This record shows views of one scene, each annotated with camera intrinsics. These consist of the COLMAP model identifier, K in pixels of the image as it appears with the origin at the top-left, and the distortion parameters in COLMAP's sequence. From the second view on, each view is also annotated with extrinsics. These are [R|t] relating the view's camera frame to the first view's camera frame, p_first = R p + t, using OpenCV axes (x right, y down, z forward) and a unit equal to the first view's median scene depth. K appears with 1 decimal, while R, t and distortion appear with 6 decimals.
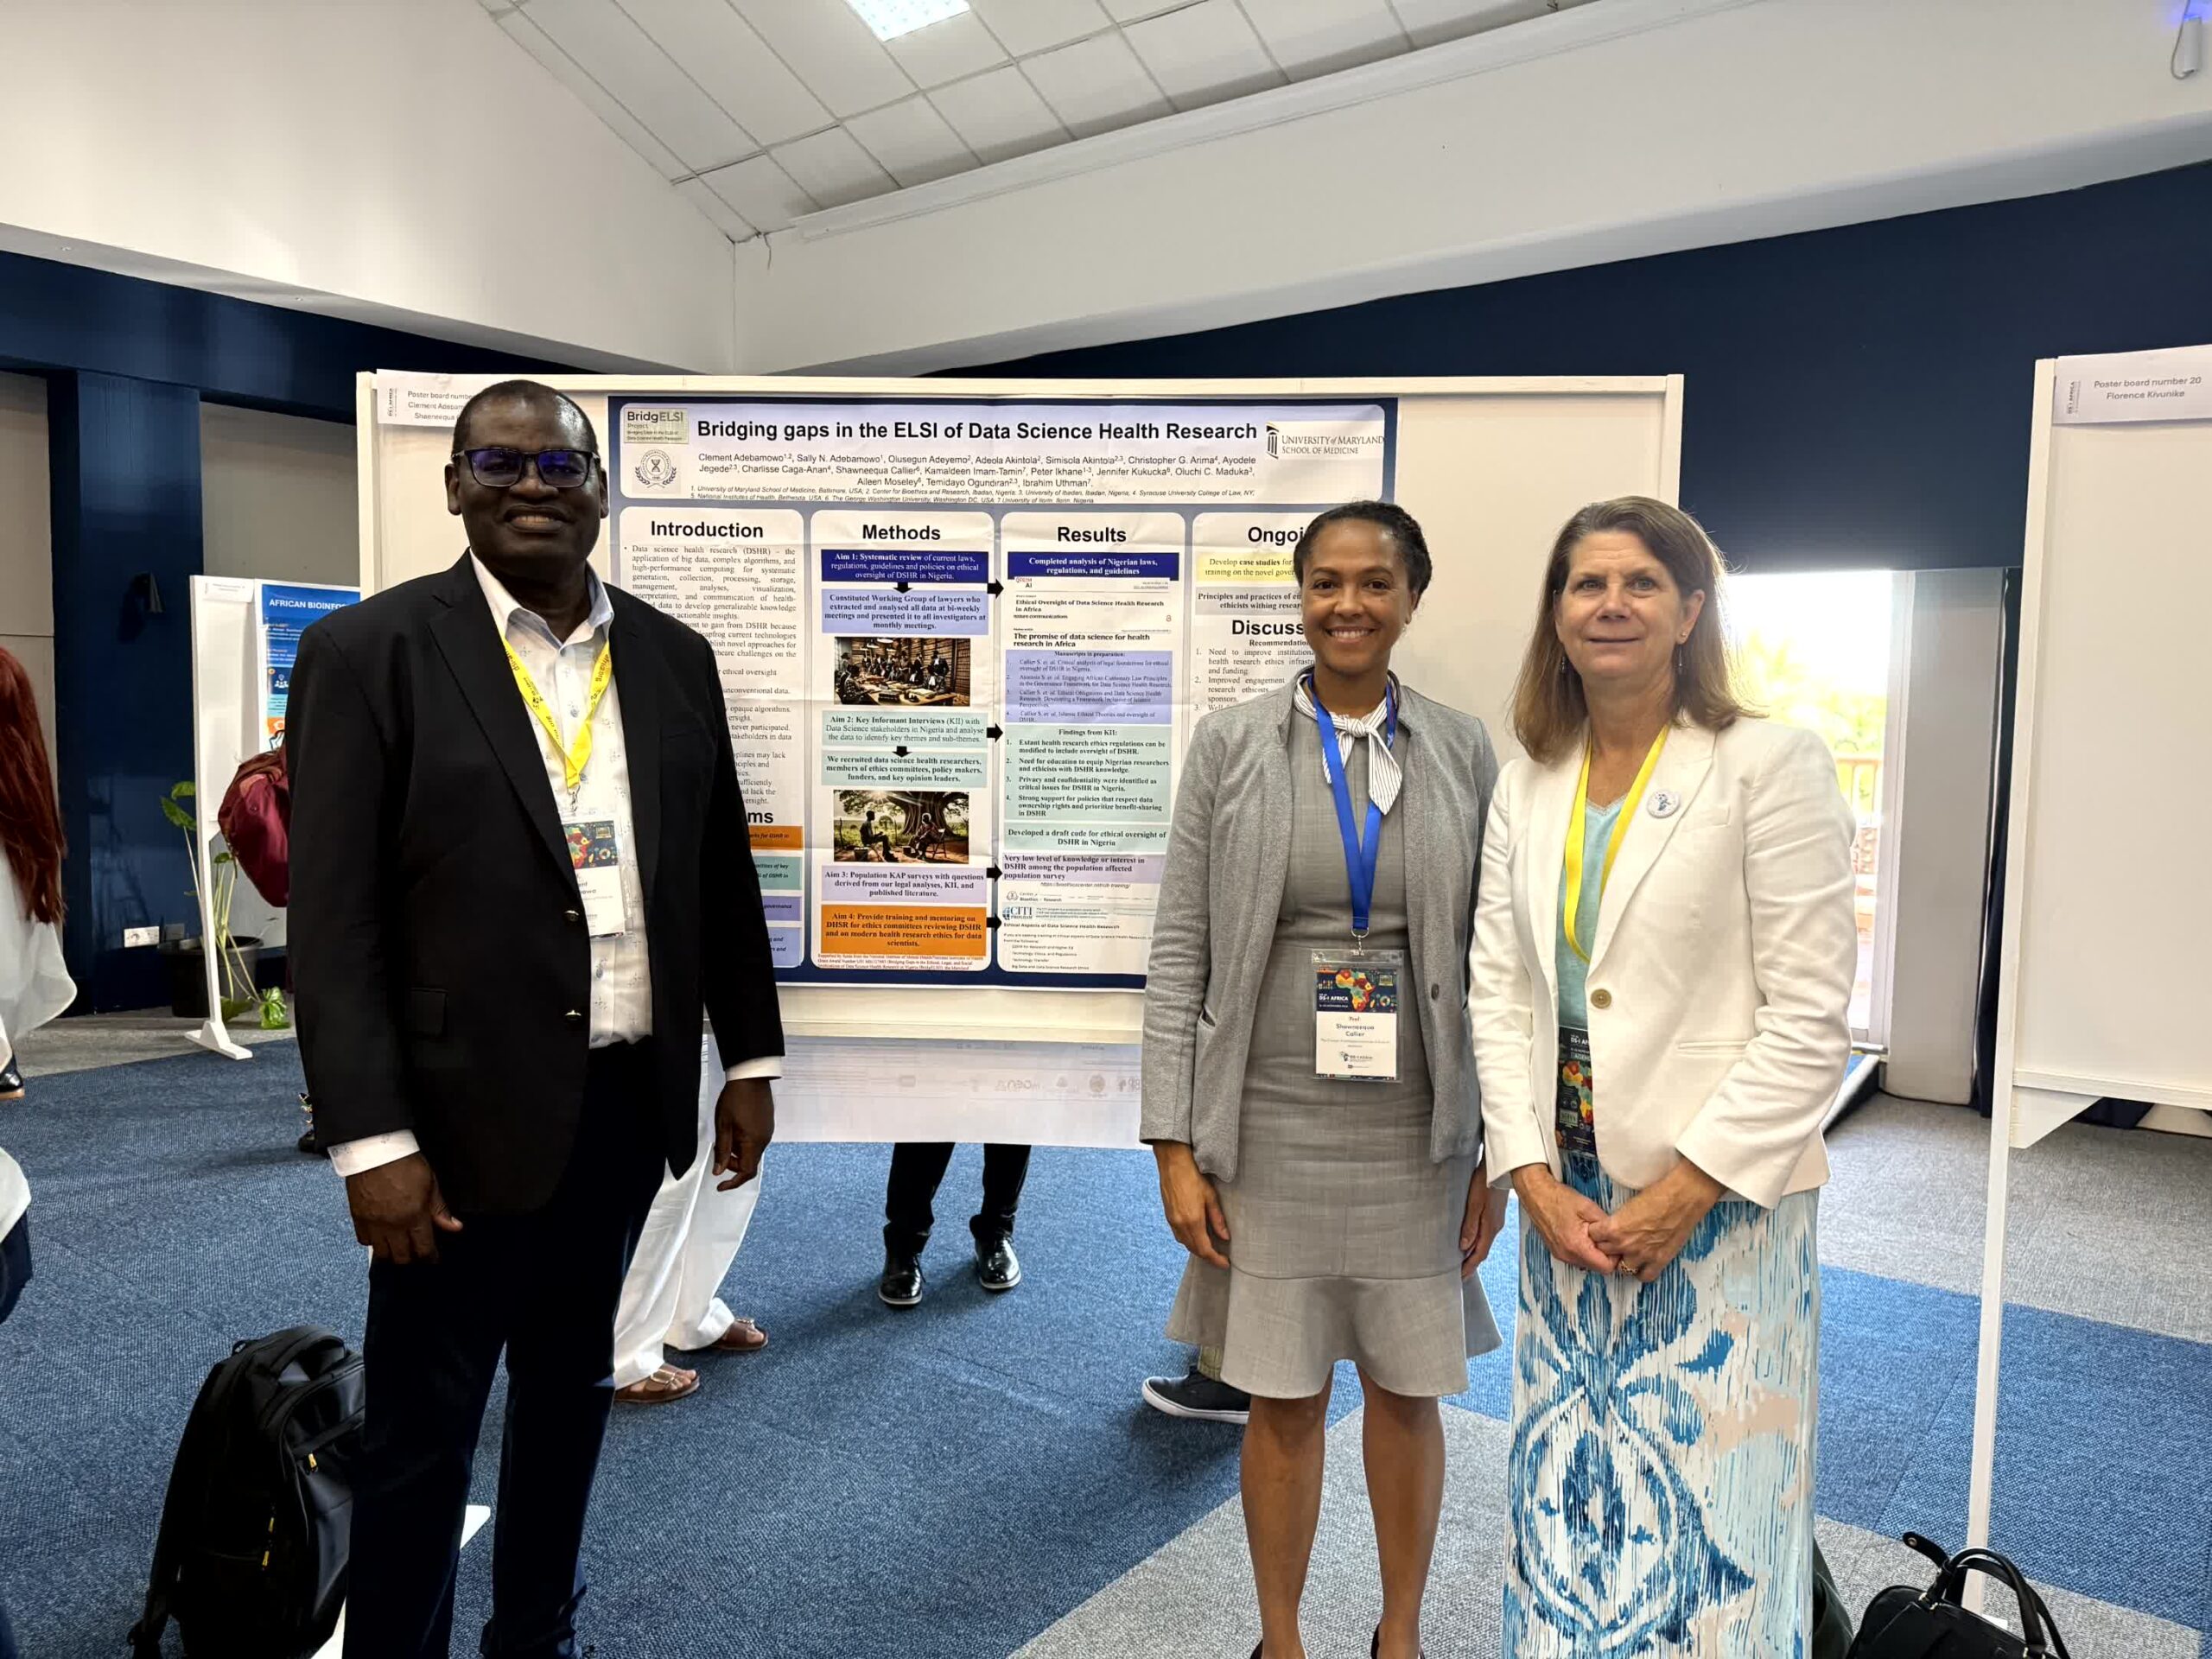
lens RADIAL K [[1511.0, 0, 1109.9], [0, 1511.0, 822.2], [0, 0, 1]] dist [0.181544, -0.326503]
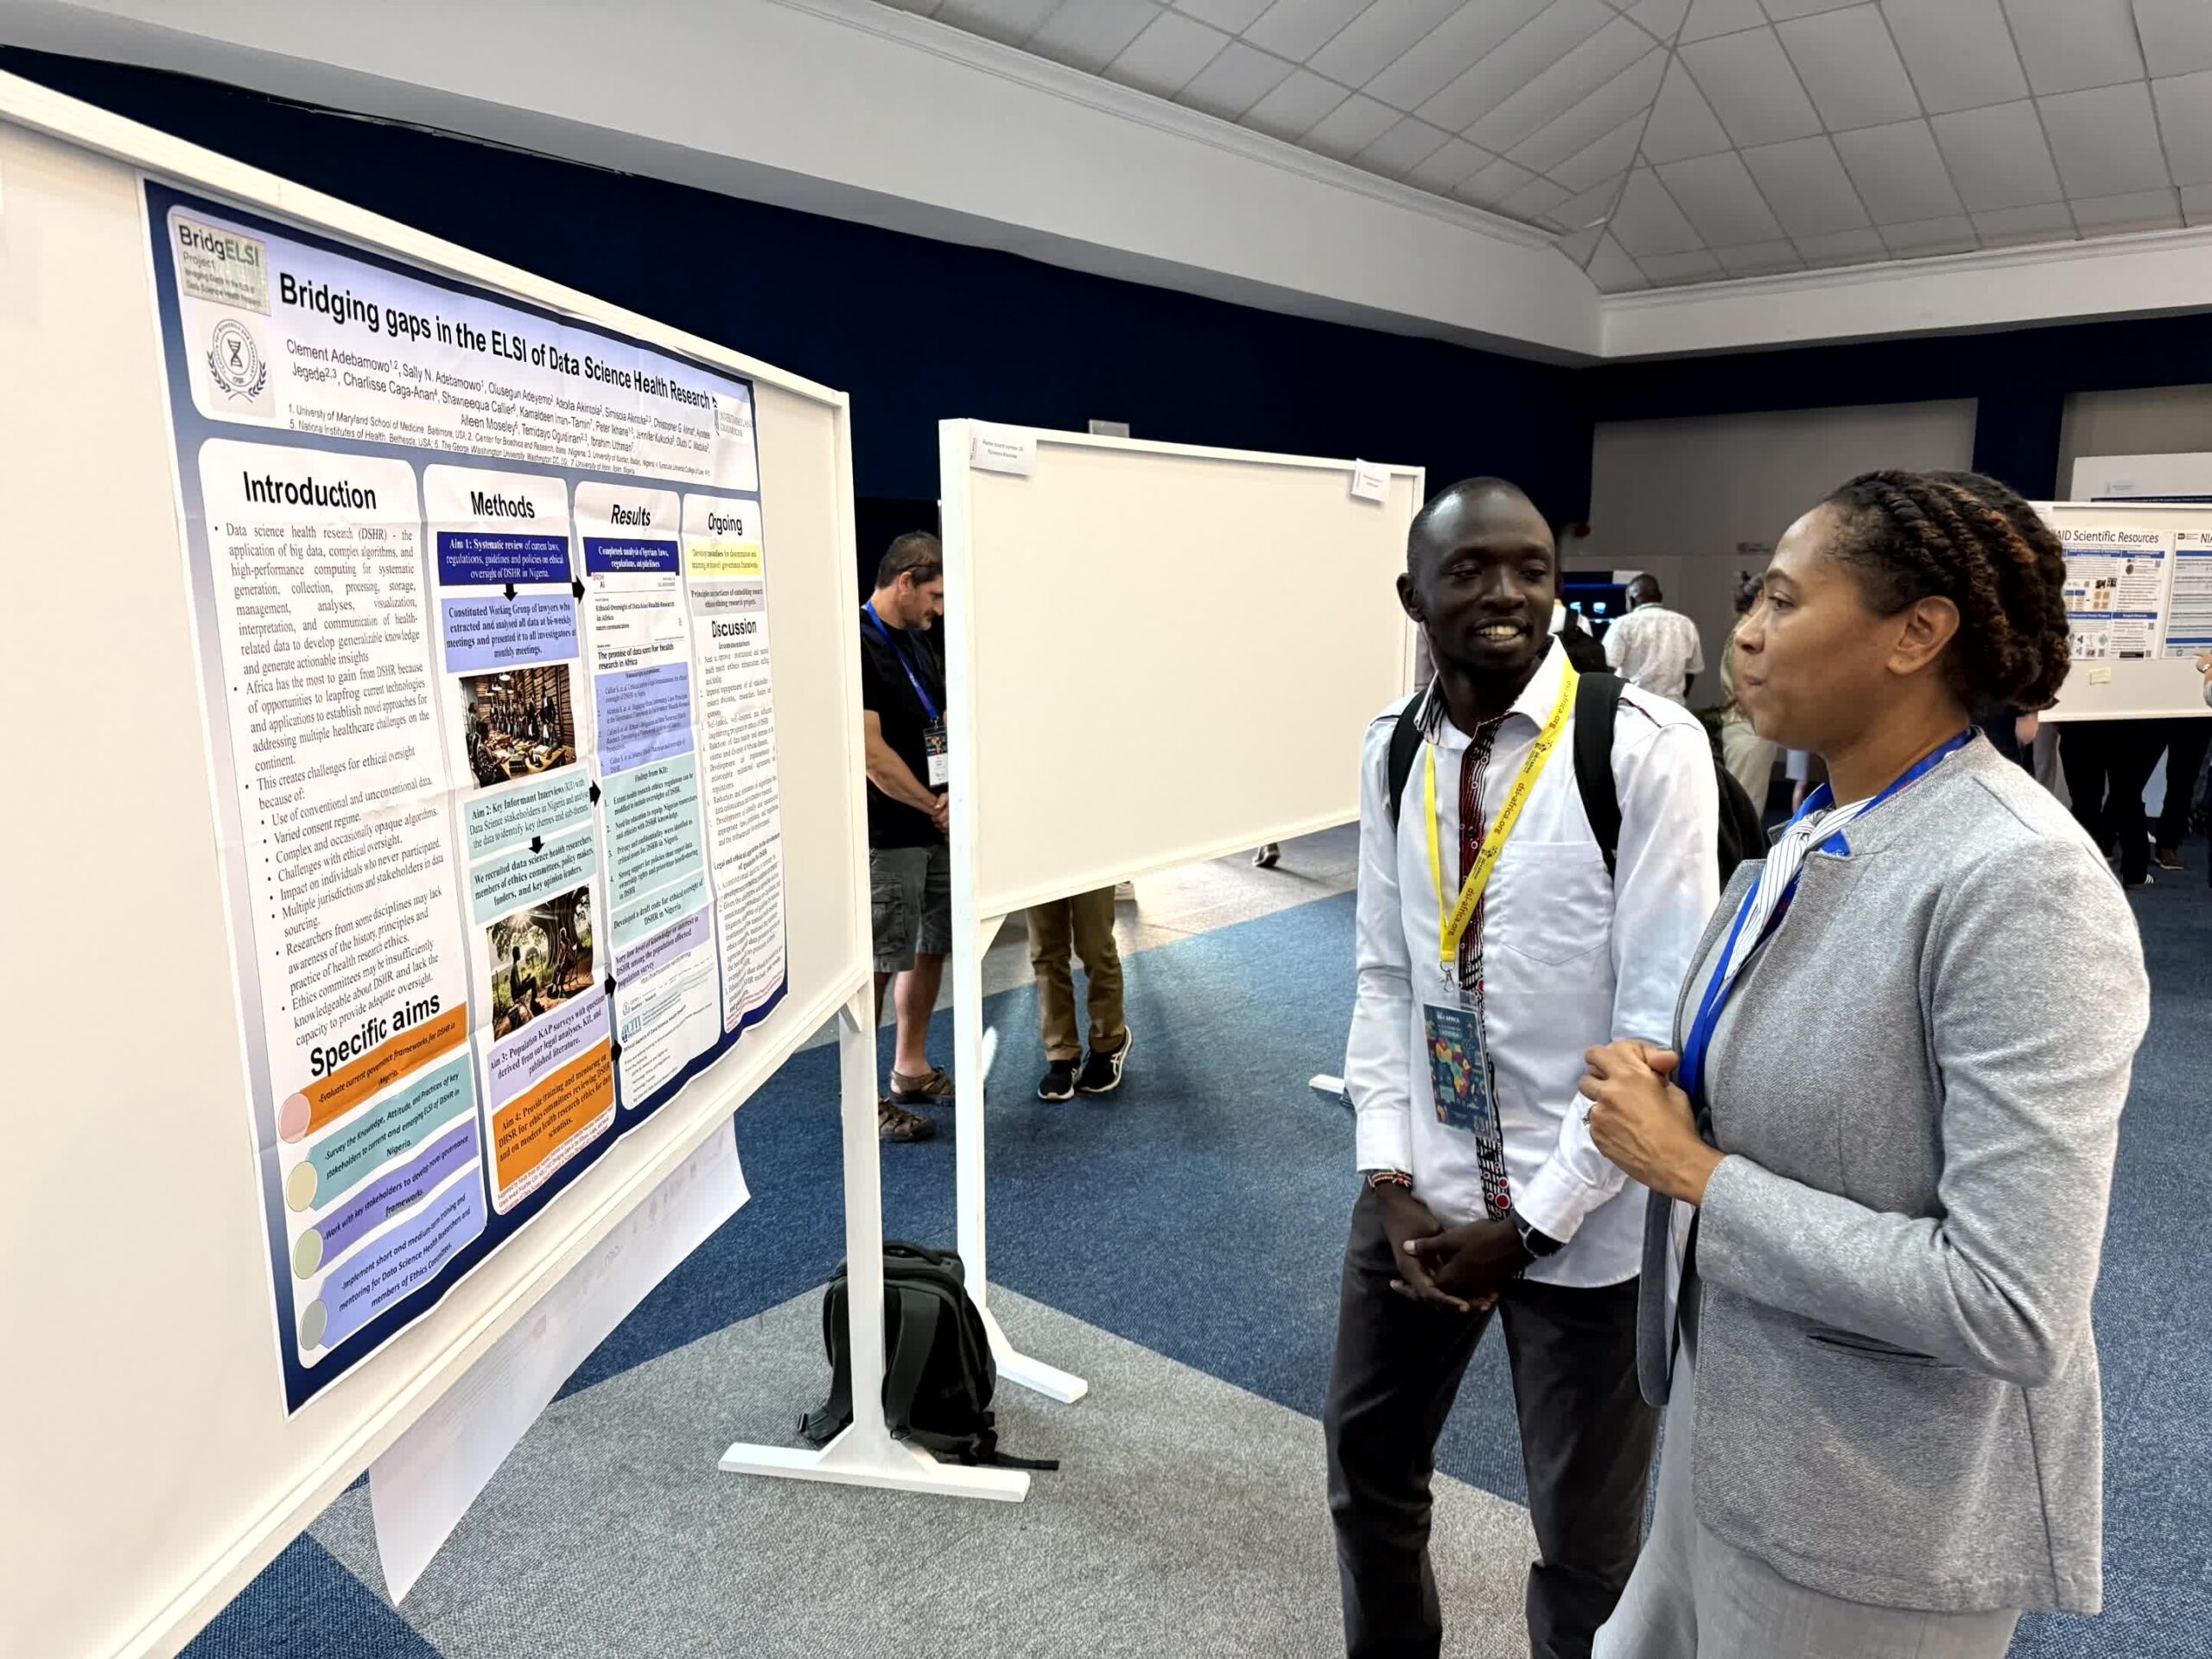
lens RADIAL K [[1559.6, 0, 1099.1], [0, 1559.6, 839.2], [0, 0, 1]] dist [0.011519, -0.019653]
pose [[0.060806, -0.185792, 0.980706, -0.780200], [0.084046, 0.979988, 0.180445, -0.149844], [-0.994605, 0.071453, 0.075204, 0.711732]]
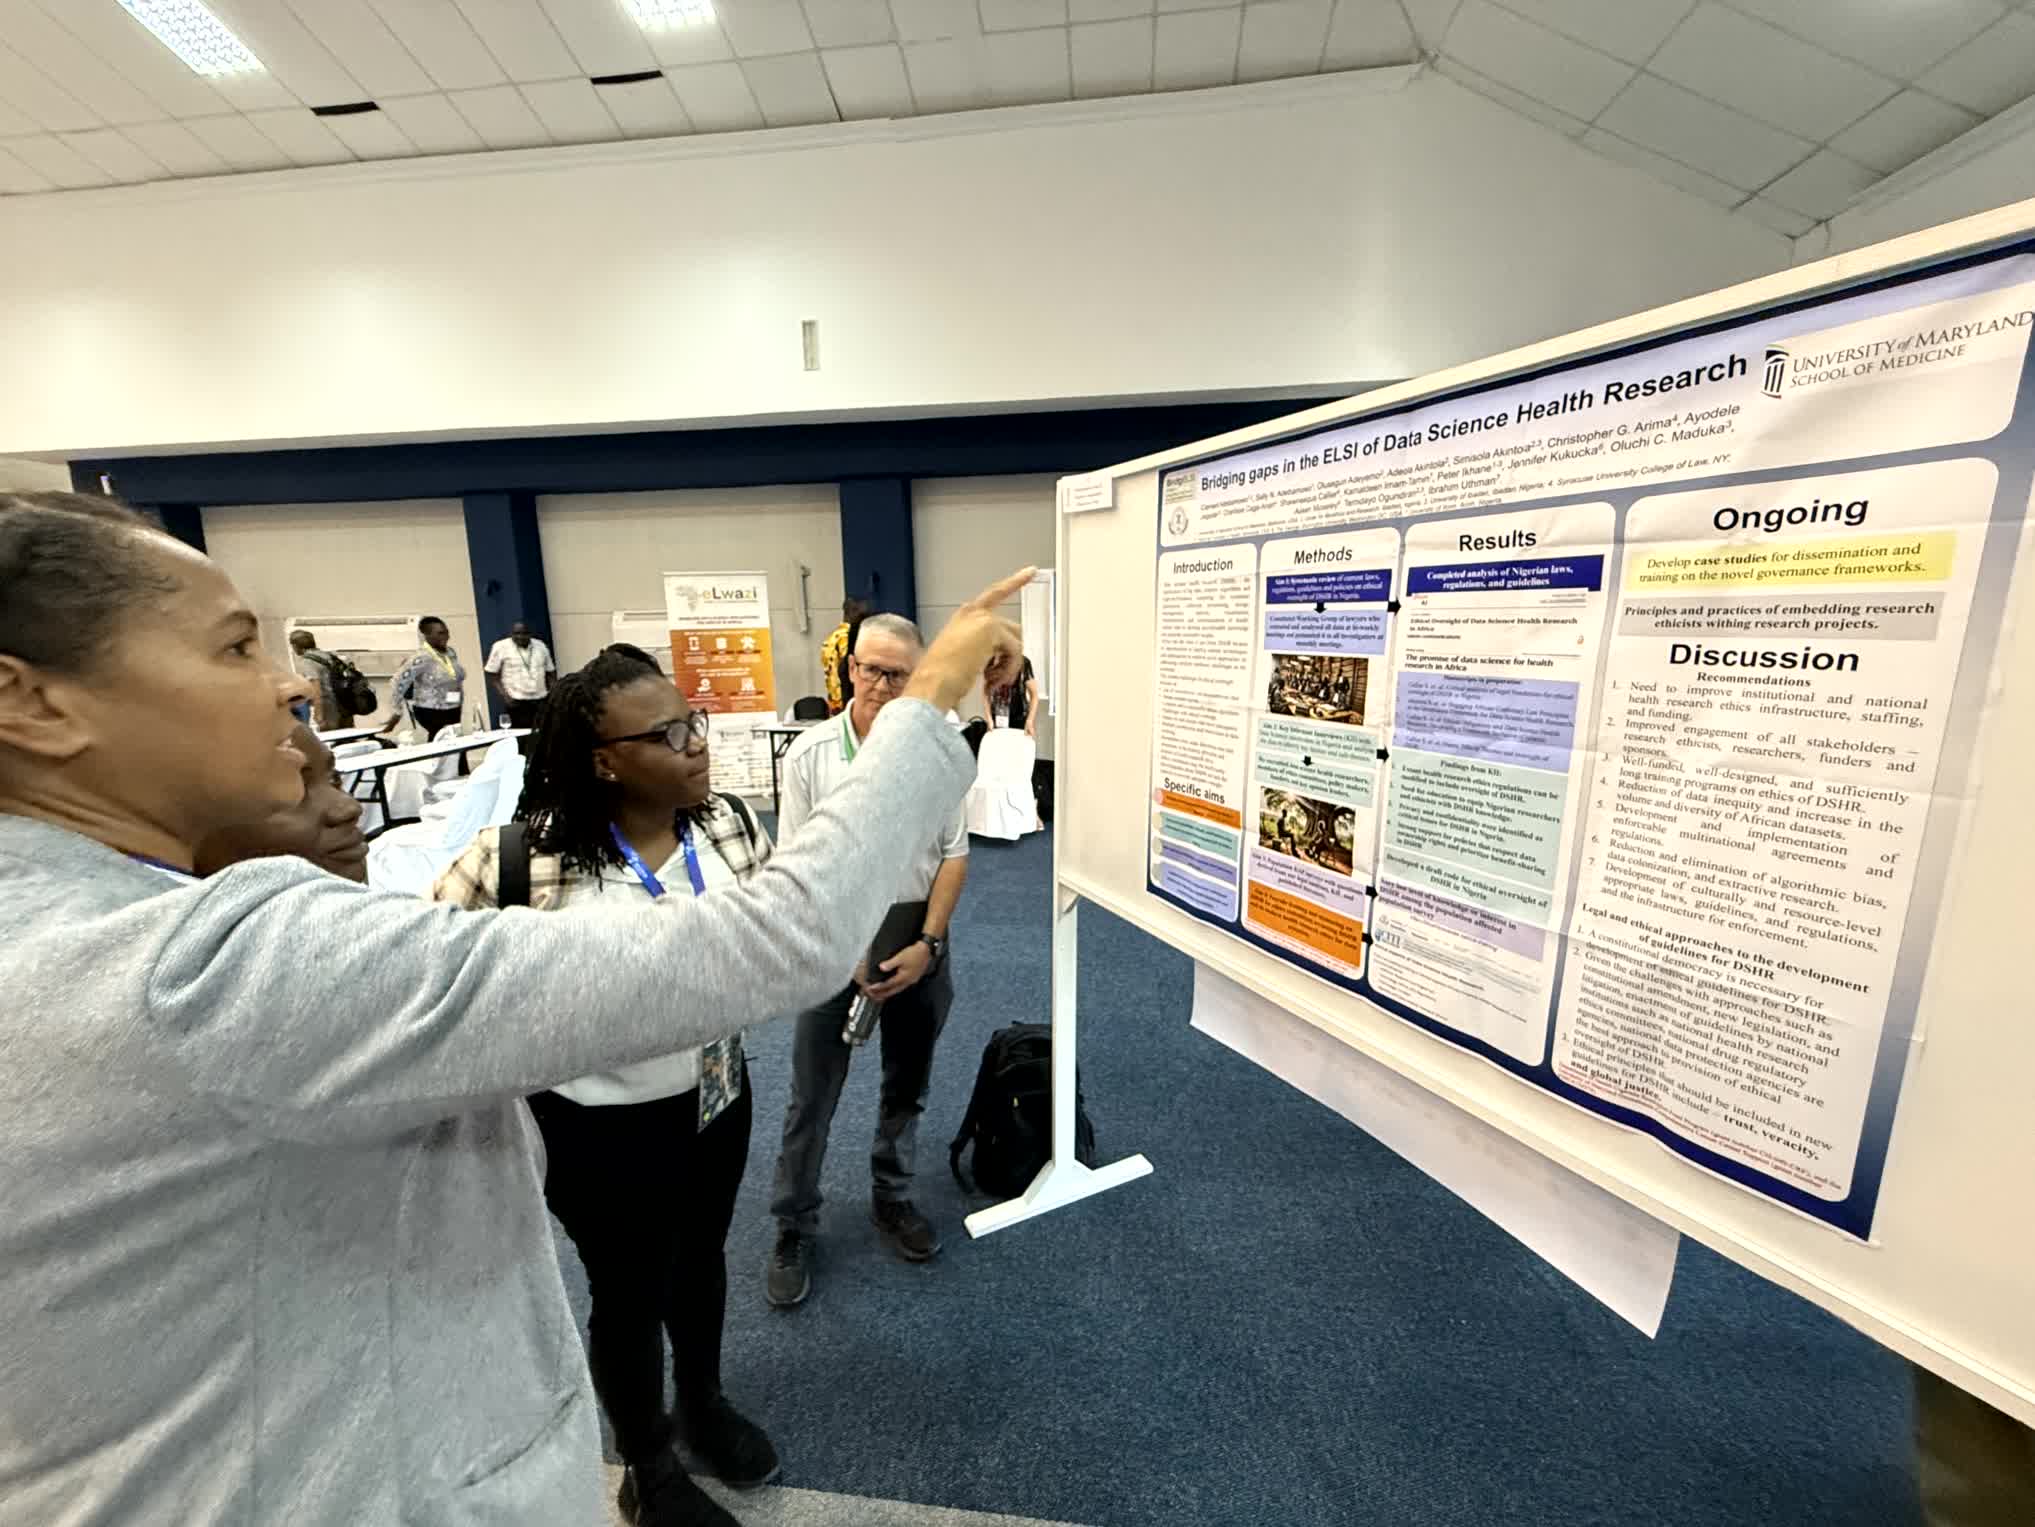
lens RADIAL K [[829.6, 0, 1013.9], [0, 829.6, 773.8], [0, 0, 1]] dist [0.000572, 0.000300]
pose [[0.504180, 0.144592, -0.851408, 0.263095], [-0.049627, 0.989106, 0.138589, -0.109550], [0.862171, -0.027621, 0.505863, 0.520961]]
